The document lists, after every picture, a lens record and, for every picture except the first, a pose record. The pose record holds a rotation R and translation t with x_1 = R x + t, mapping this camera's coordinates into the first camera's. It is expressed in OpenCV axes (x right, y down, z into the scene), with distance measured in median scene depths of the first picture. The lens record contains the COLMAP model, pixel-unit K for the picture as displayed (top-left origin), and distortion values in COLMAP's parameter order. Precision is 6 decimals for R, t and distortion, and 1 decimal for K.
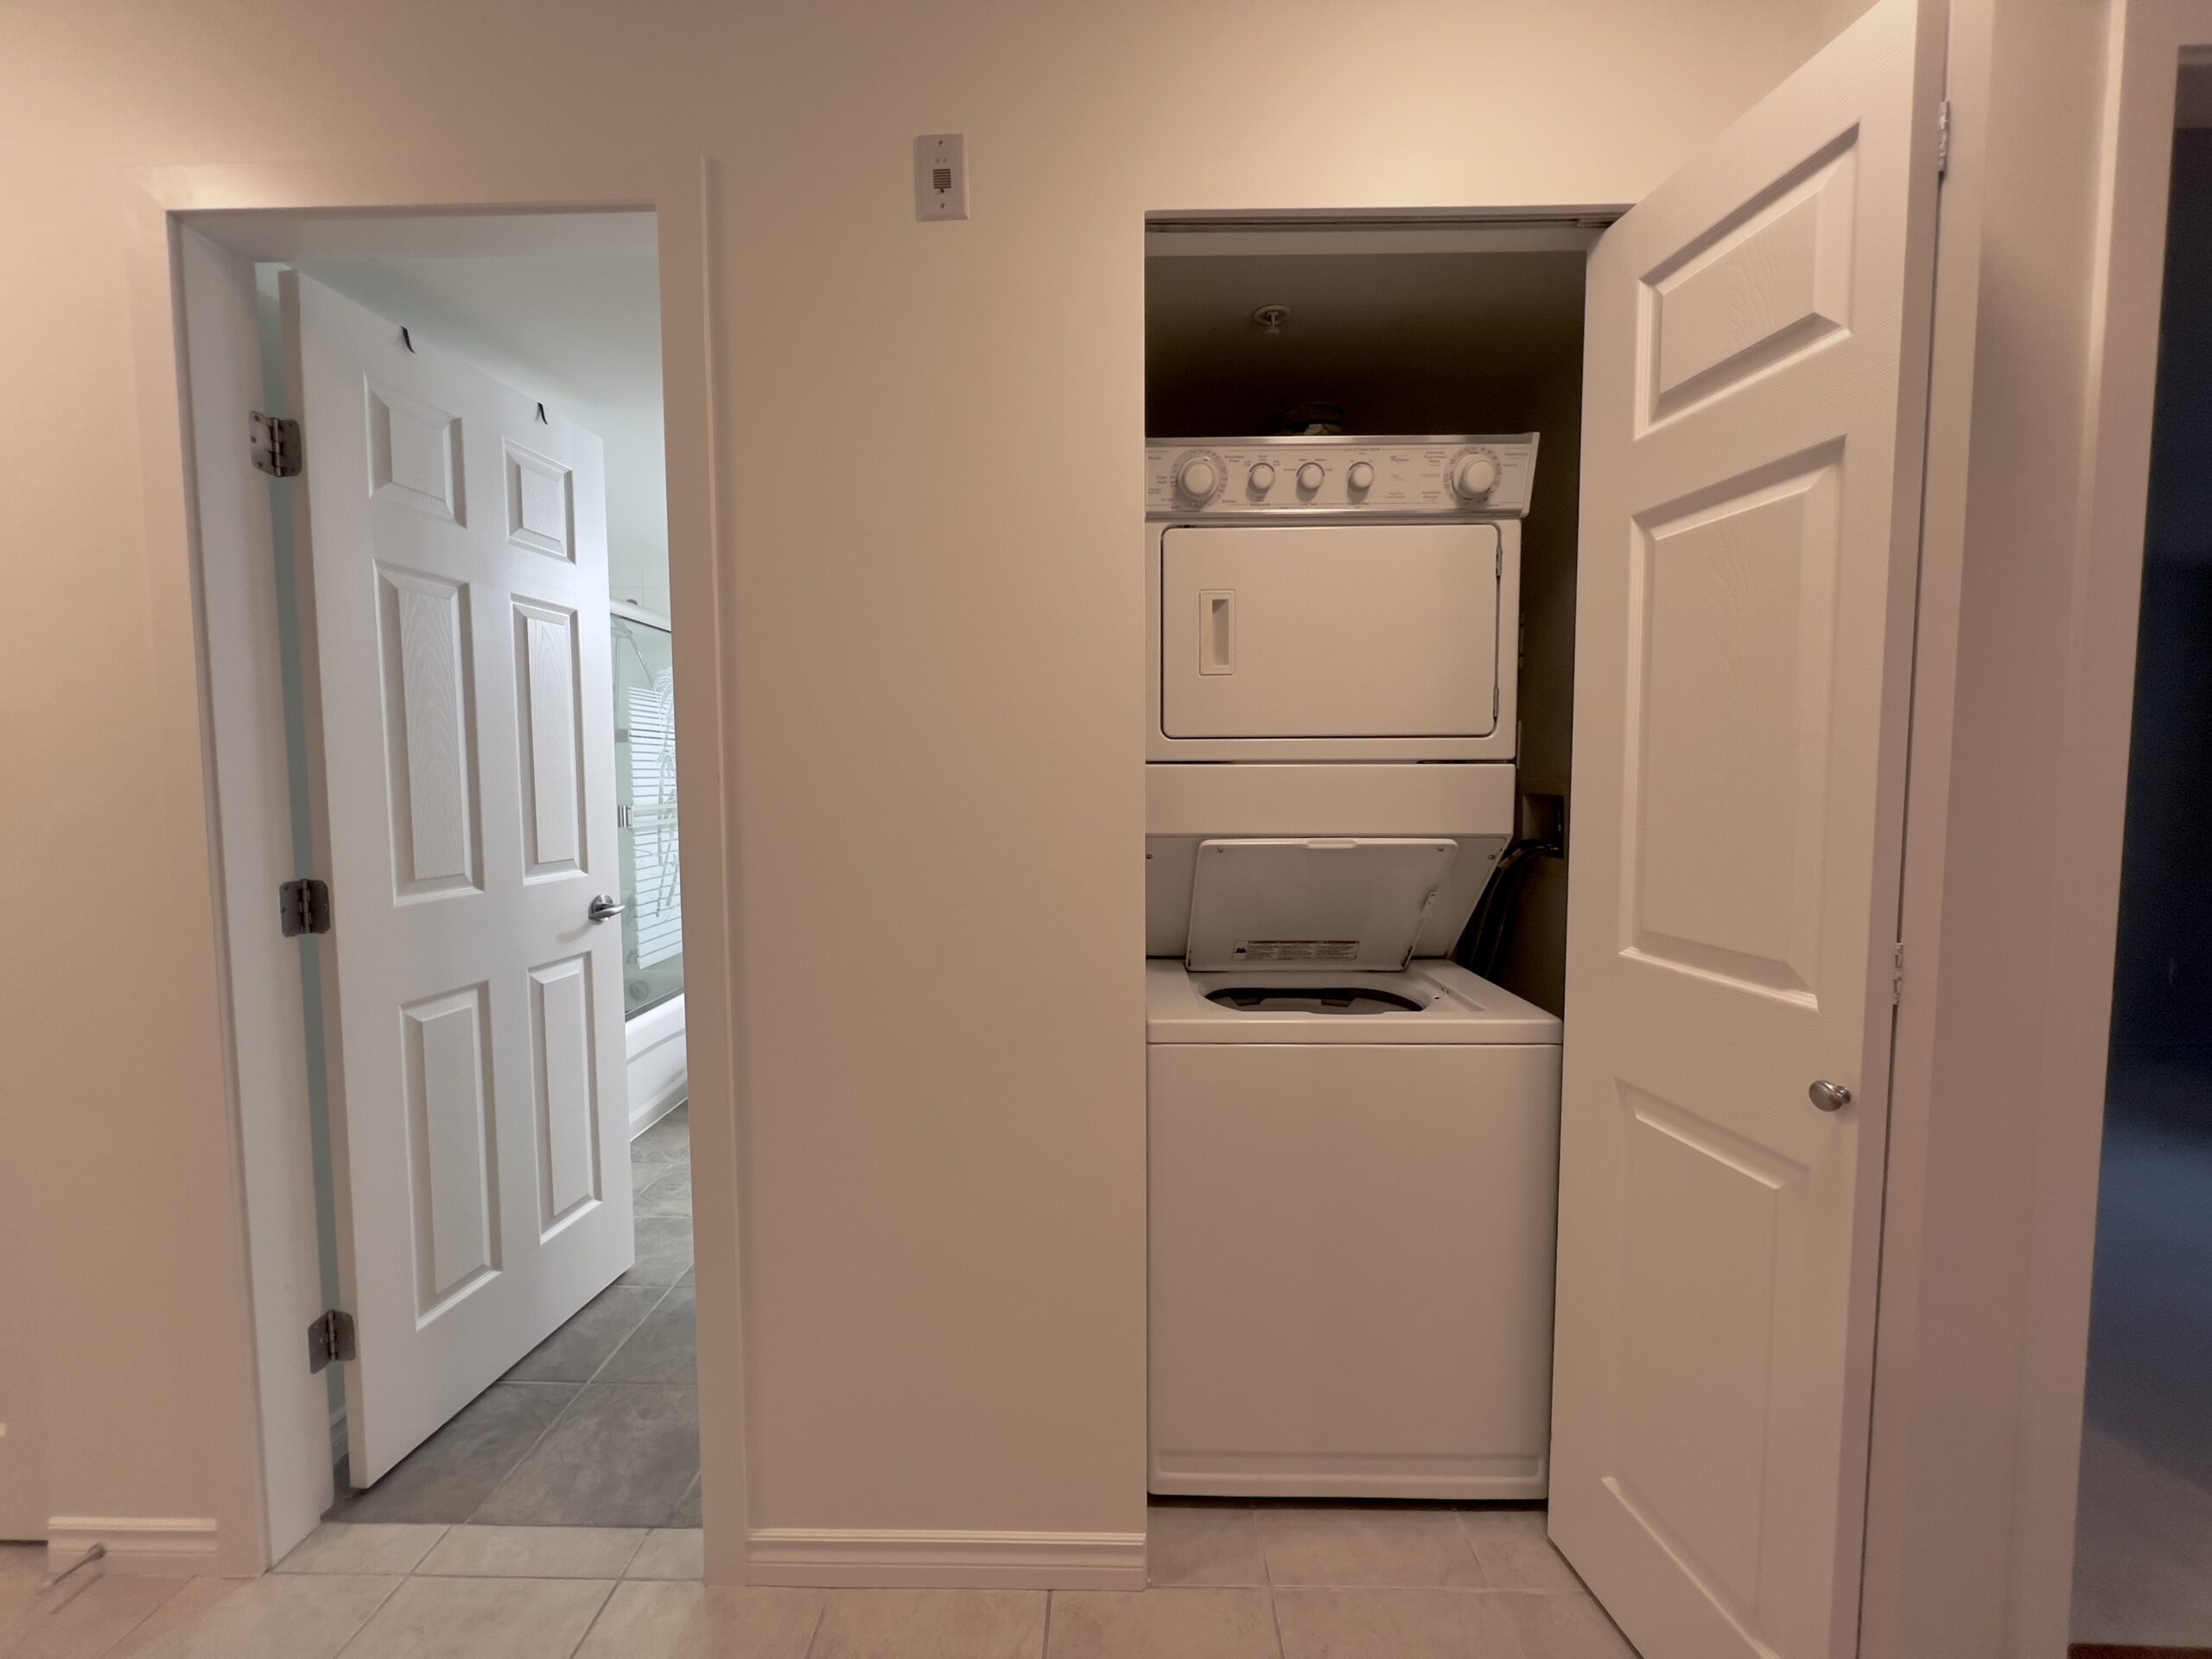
lens RADIAL K [[894.1, 0, 1106.0], [0, 894.1, 829.5], [0, 0, 1]] dist [-0.015219, -0.000022]
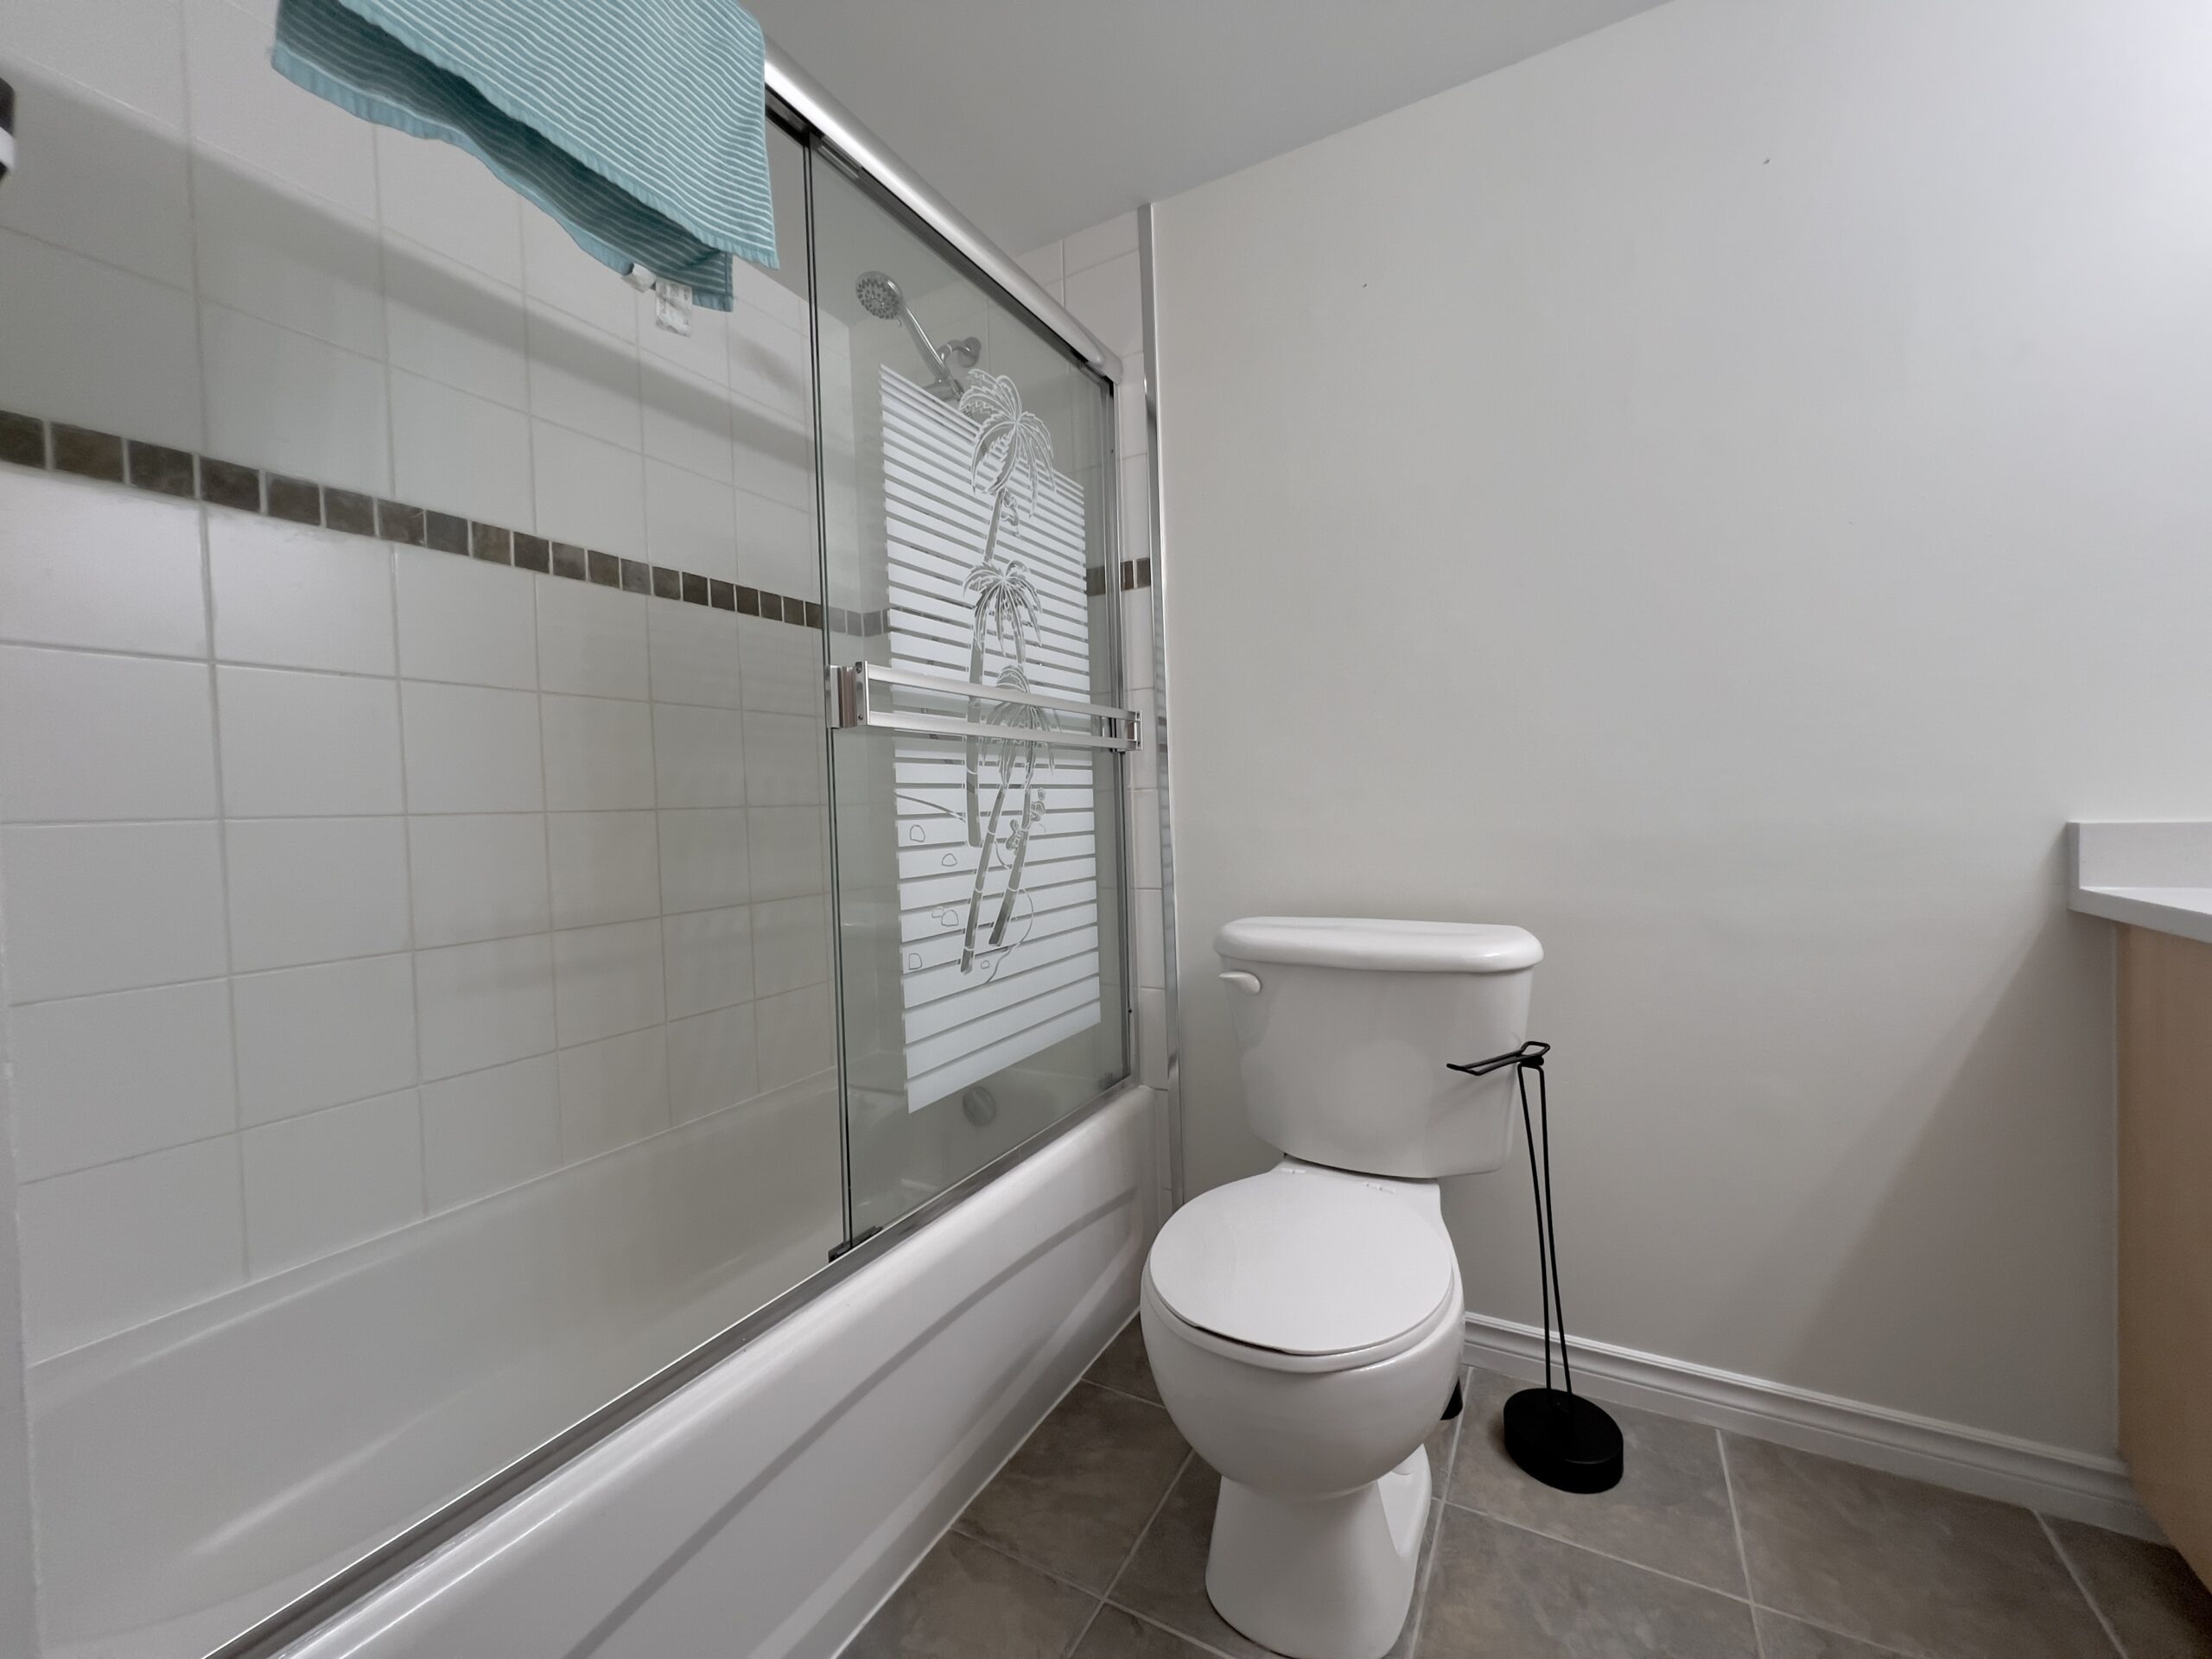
lens RADIAL K [[883.0, 0, 1102.4], [0, 883.0, 827.0], [0, 0, 1]] dist [0.001146, 0.000170]
pose [[0.883669, -0.015757, -0.467847, -0.262438], [0.001263, 0.999510, -0.031278, 0.045220], [0.468110, 0.027048, 0.883256, 0.675269]]
